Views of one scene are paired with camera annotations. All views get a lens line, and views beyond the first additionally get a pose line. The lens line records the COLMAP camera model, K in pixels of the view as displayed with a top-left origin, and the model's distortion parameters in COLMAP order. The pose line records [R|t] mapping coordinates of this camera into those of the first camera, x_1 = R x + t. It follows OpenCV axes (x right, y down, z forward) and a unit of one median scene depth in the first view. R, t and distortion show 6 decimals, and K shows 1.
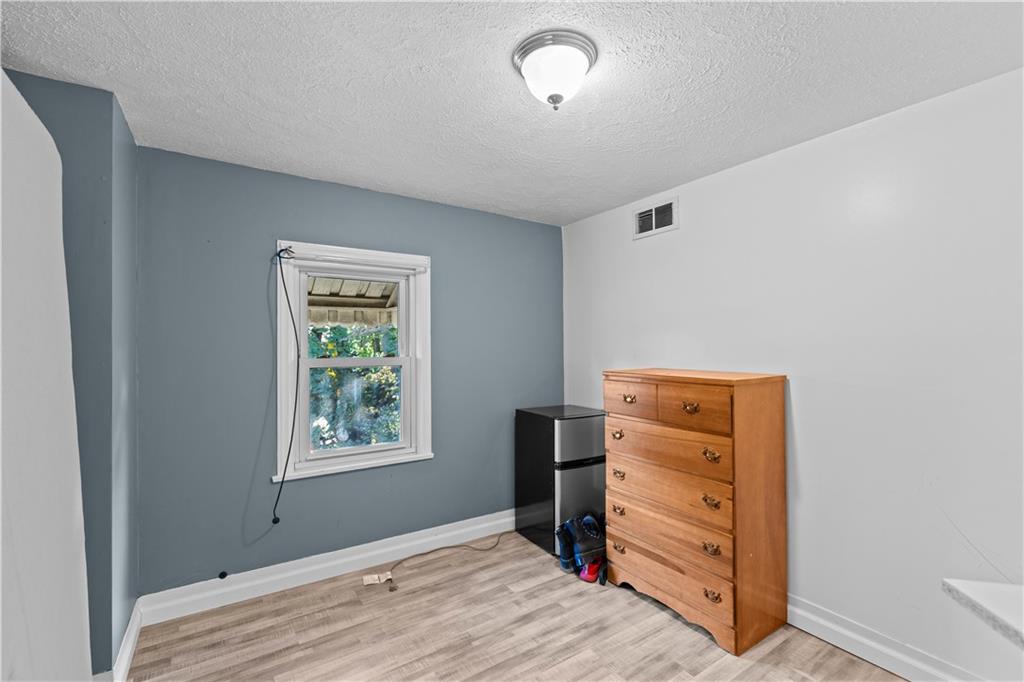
lens RADIAL K [[457.2, 0, 512.4], [0, 457.2, 343.3], [0, 0, 1]] dist [0.001356, -0.000173]
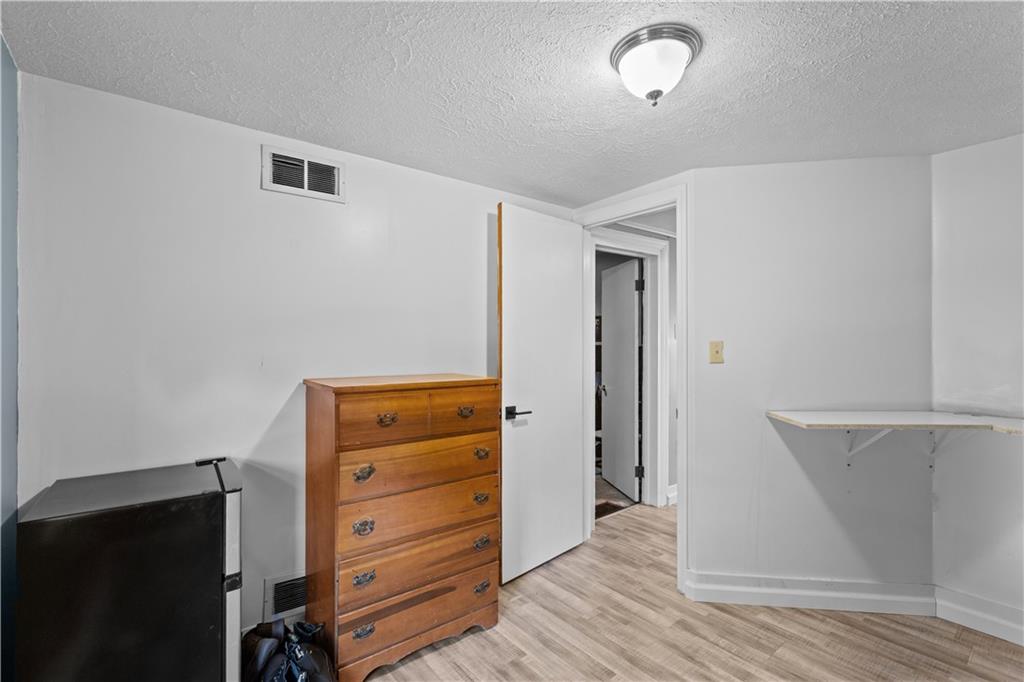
lens RADIAL K [[457.2, 0, 510.4], [0, 457.2, 344.7], [0, 0, 1]] dist [0.001356, -0.000173]
pose [[-0.088587, 0.012244, 0.995993, -0.561239], [-0.004679, 0.999908, -0.012708, 0.008708], [-0.996057, -0.005786, -0.088522, 0.932650]]
